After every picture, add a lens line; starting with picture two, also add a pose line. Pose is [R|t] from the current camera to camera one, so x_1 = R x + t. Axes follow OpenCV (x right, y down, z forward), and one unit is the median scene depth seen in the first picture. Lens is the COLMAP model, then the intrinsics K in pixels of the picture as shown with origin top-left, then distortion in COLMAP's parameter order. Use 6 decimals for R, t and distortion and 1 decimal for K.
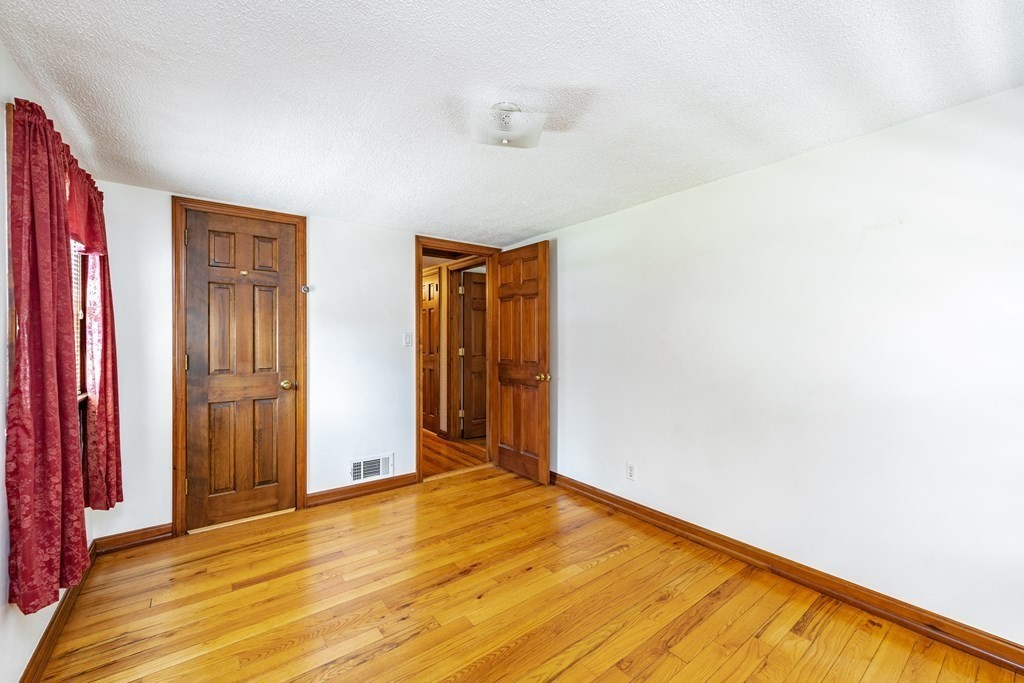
lens RADIAL K [[423.1, 0, 521.9], [0, 423.1, 339.0], [0, 0, 1]] dist [0.003244, -0.001038]
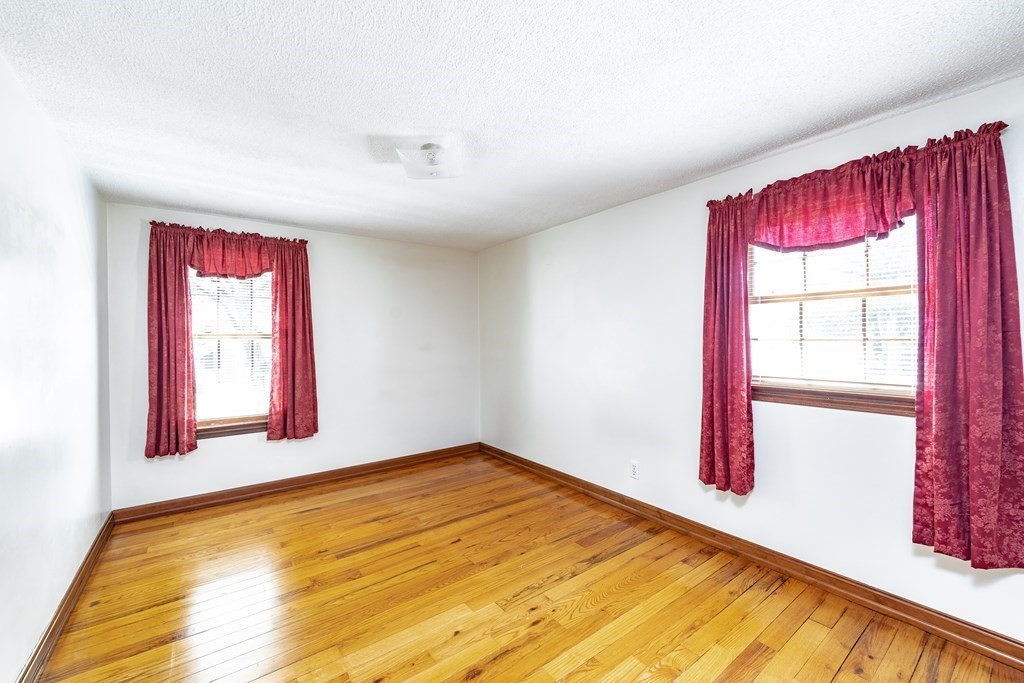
lens RADIAL K [[423.1, 0, 515.6], [0, 423.1, 338.6], [0, 0, 1]] dist [0.003244, -0.001038]
pose [[-0.998725, 0.002524, 0.050414, -0.192268], [0.002741, 0.999987, 0.004248, 0.007879], [-0.050402, 0.004381, -0.998719, 1.335640]]
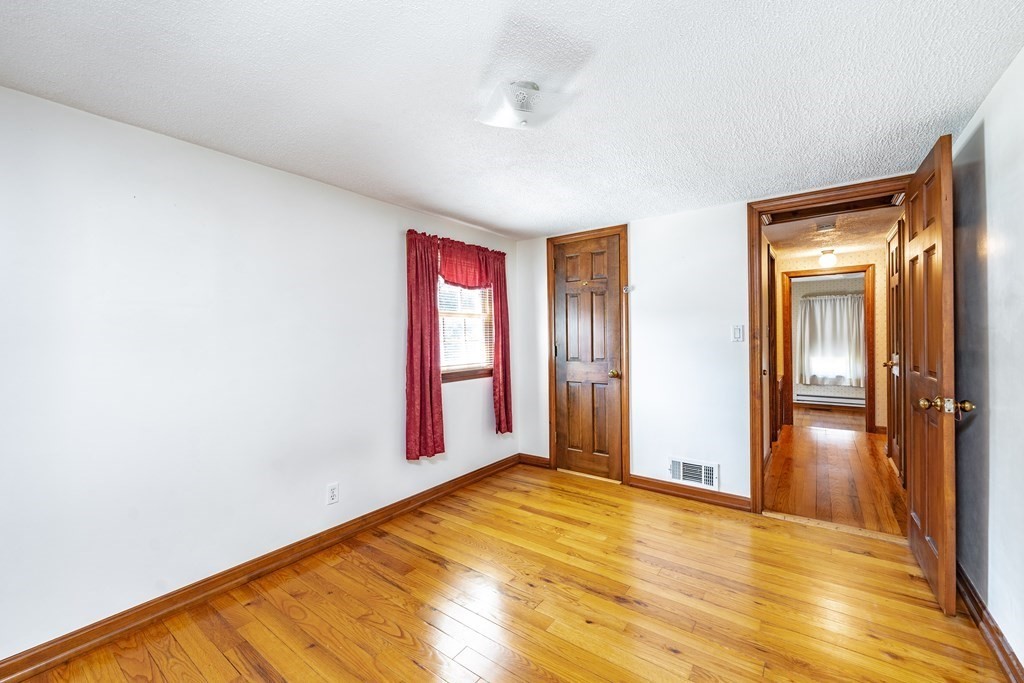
lens RADIAL K [[423.1, 0, 508.3], [0, 423.1, 339.1], [0, 0, 1]] dist [0.003244, -0.001038]
pose [[0.249176, 0.001652, -0.968457, 0.521085], [0.010229, 0.999938, 0.004337, 0.005371], [0.968404, -0.010987, 0.249144, 0.447473]]
